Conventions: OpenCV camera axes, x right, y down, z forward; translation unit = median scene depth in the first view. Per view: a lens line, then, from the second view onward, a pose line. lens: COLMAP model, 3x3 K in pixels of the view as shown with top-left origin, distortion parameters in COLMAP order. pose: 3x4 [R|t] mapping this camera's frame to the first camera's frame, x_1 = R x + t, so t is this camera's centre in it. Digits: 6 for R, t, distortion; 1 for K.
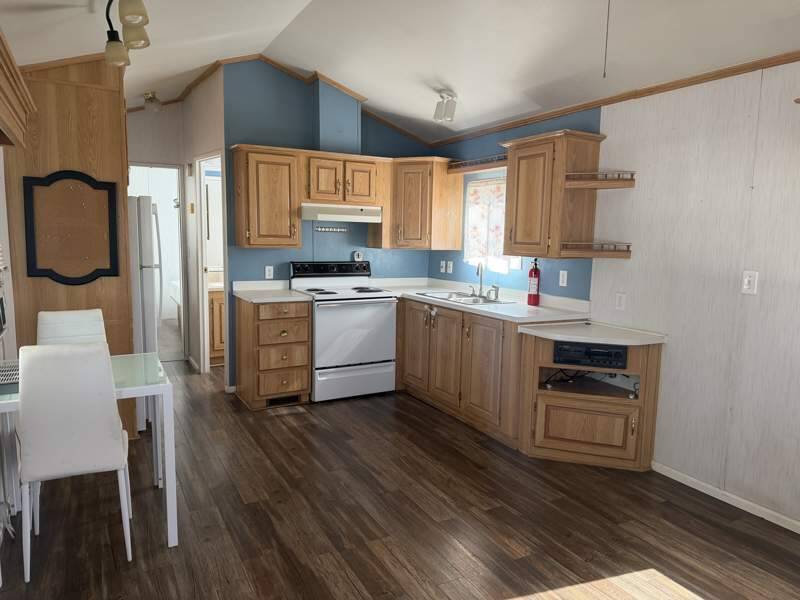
lens RADIAL K [[559.6, 0, 398.9], [0, 559.6, 306.6], [0, 0, 1]] dist [0.078689, -0.102952]
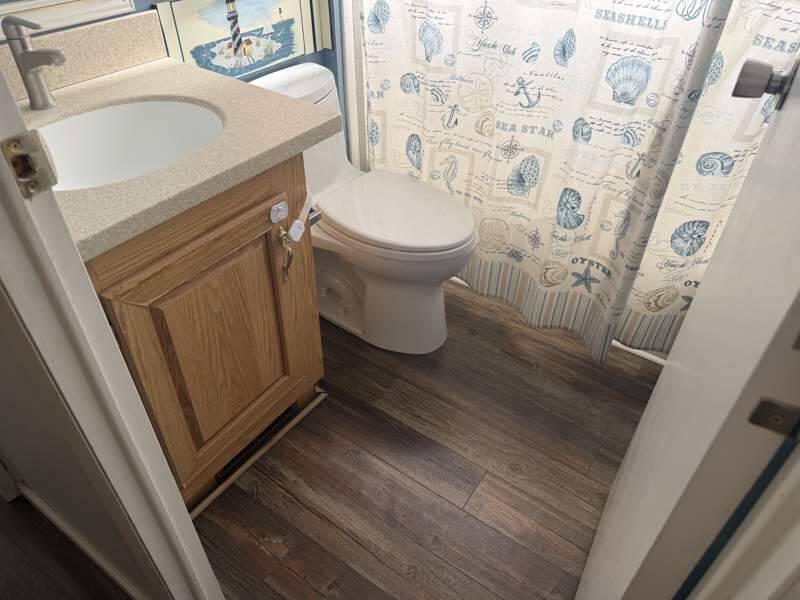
lens RADIAL K [[559.6, 0, 398.9], [0, 559.6, 306.6], [0, 0, 1]] dist [0.078689, -0.102952]
pose [[0.895182, -0.294979, 0.334122, -0.384877], [0.073547, 0.837141, 0.542020, -0.109881], [-0.439591, -0.460633, 0.771088, 1.052156]]
